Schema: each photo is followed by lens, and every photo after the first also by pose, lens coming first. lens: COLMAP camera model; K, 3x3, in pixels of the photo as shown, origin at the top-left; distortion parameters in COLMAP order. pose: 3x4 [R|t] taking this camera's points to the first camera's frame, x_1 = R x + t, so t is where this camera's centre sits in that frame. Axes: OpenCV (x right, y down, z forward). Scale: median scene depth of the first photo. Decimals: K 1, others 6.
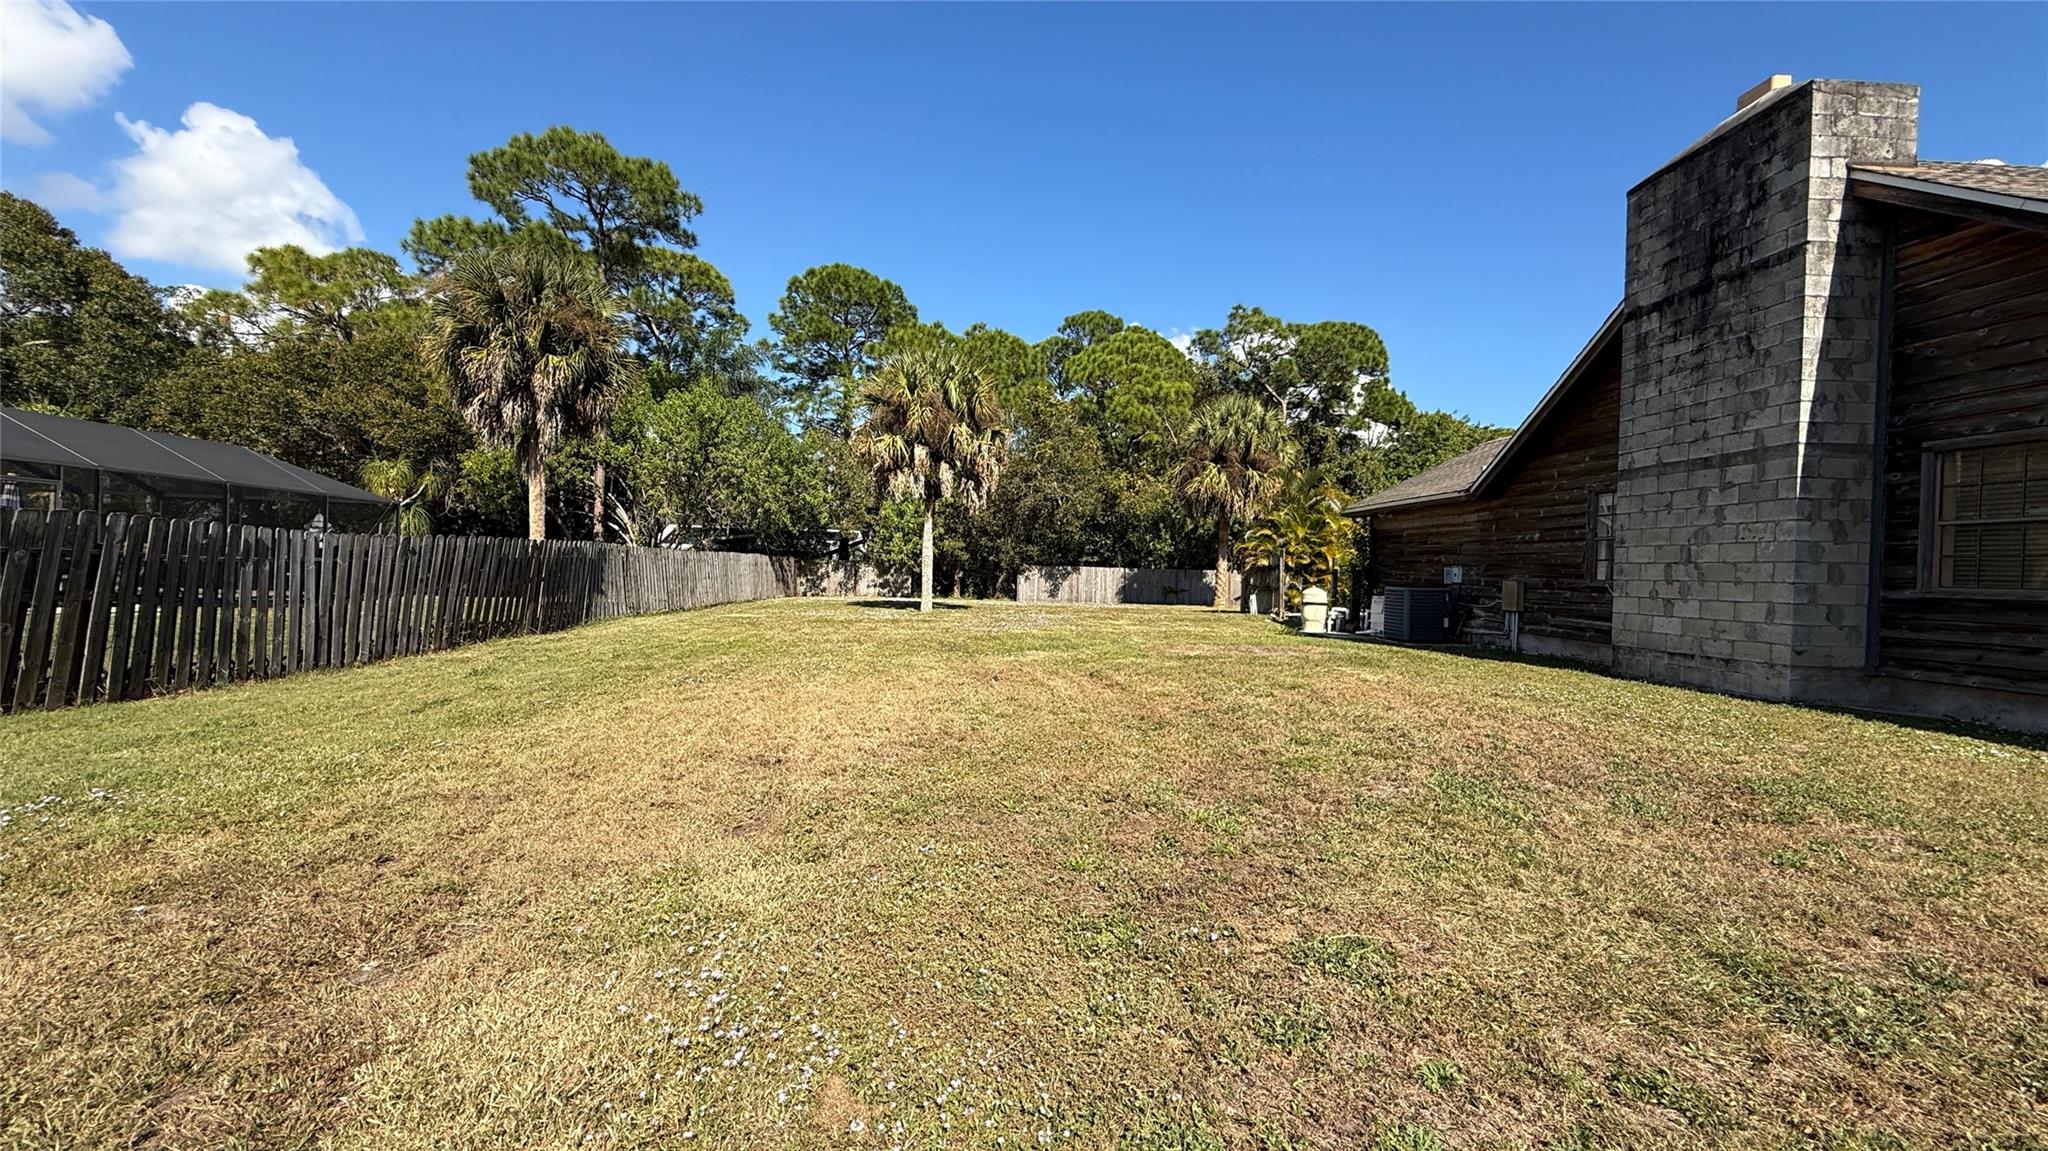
lens RADIAL K [[812.3, 0, 1024.8], [0, 812.3, 580.8], [0, 0, 1]] dist [-0.001183, 0.000342]
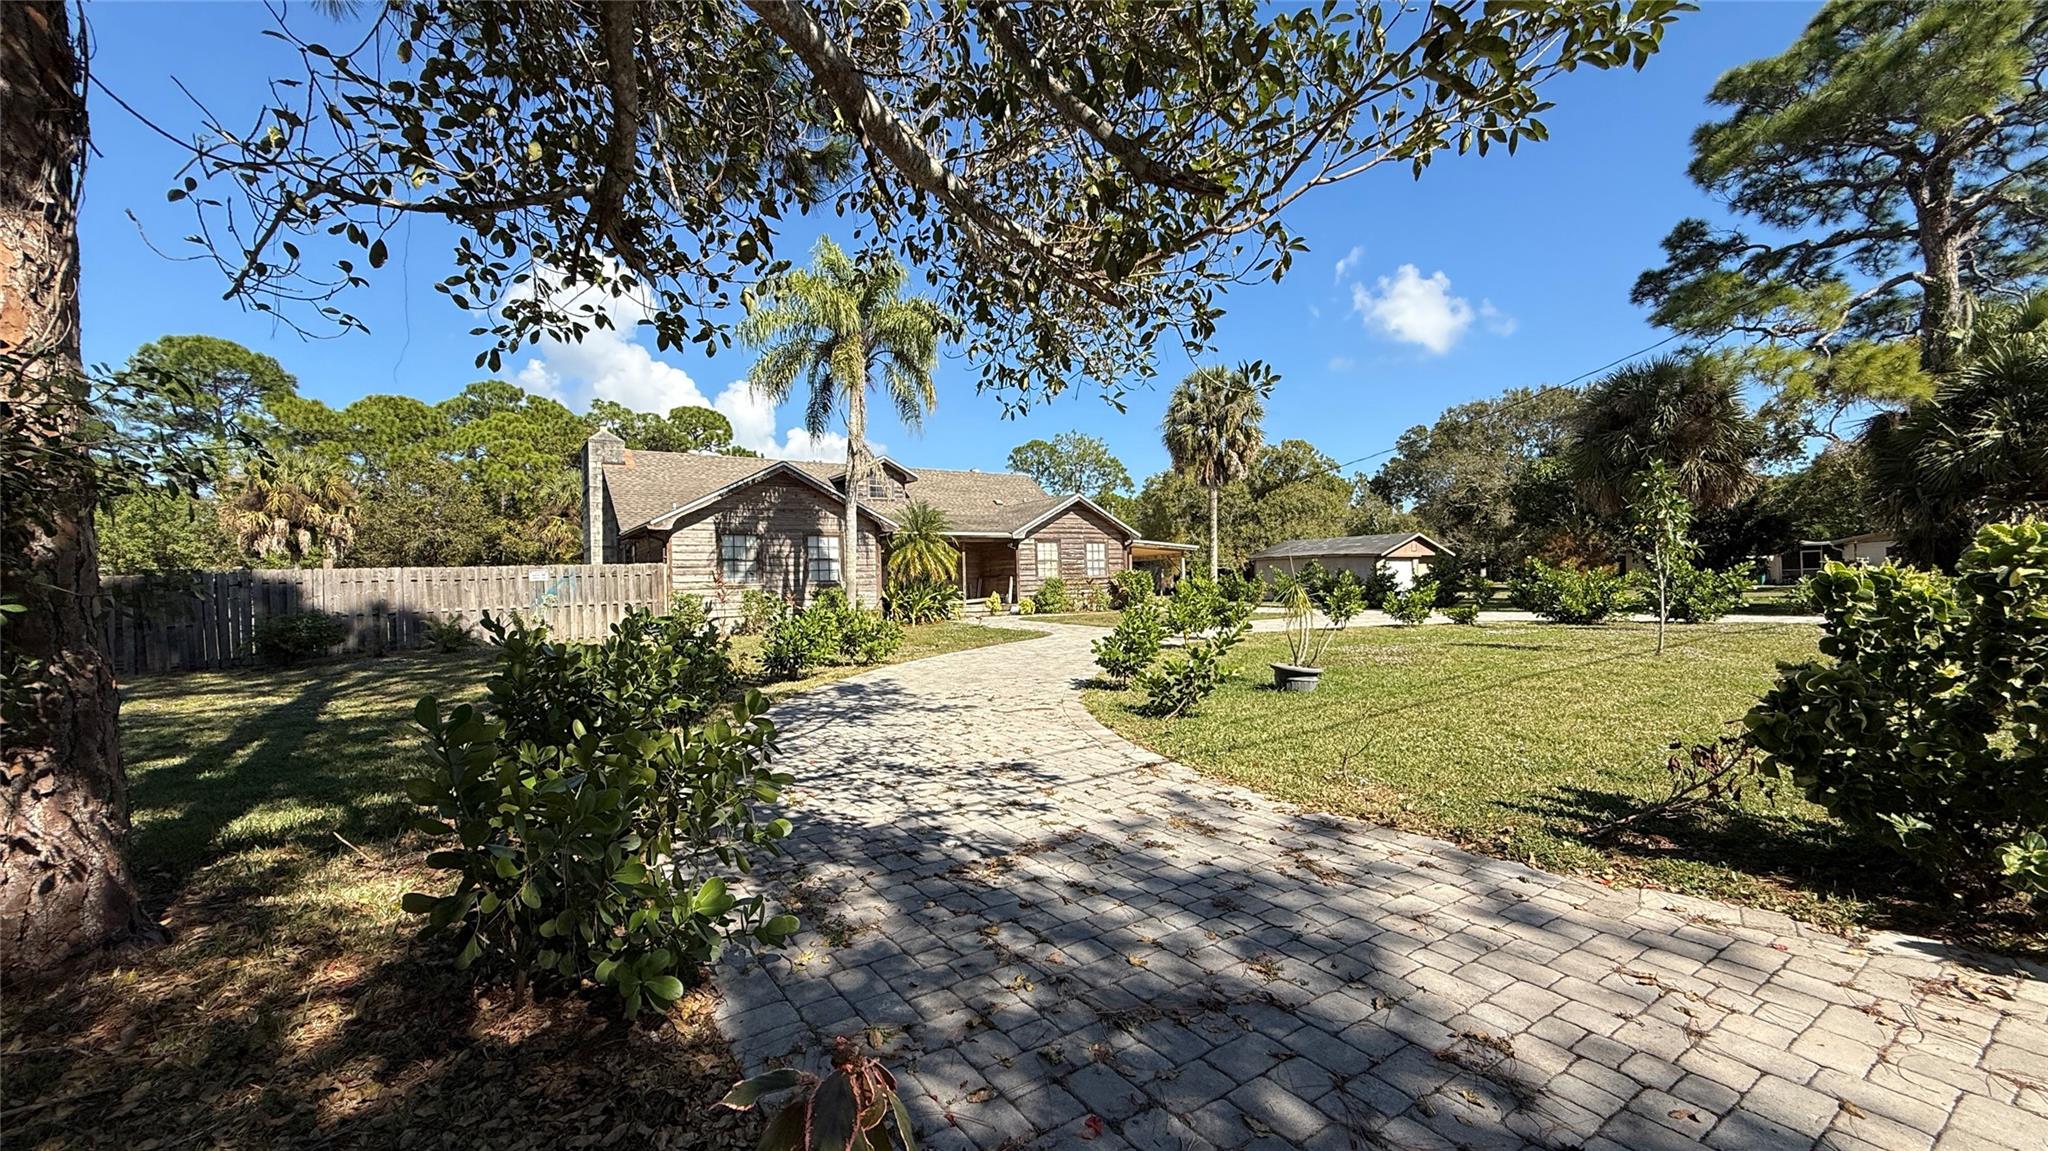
lens RADIAL K [[812.3, 0, 1024.8], [0, 812.3, 580.8], [0, 0, 1]] dist [-0.001183, 0.000342]
pose [[0.852991, -0.051225, 0.519406, 0.257744], [0.058649, 0.998276, 0.002137, 0.025265], [-0.518620, 0.028640, 0.854525, -0.983217]]
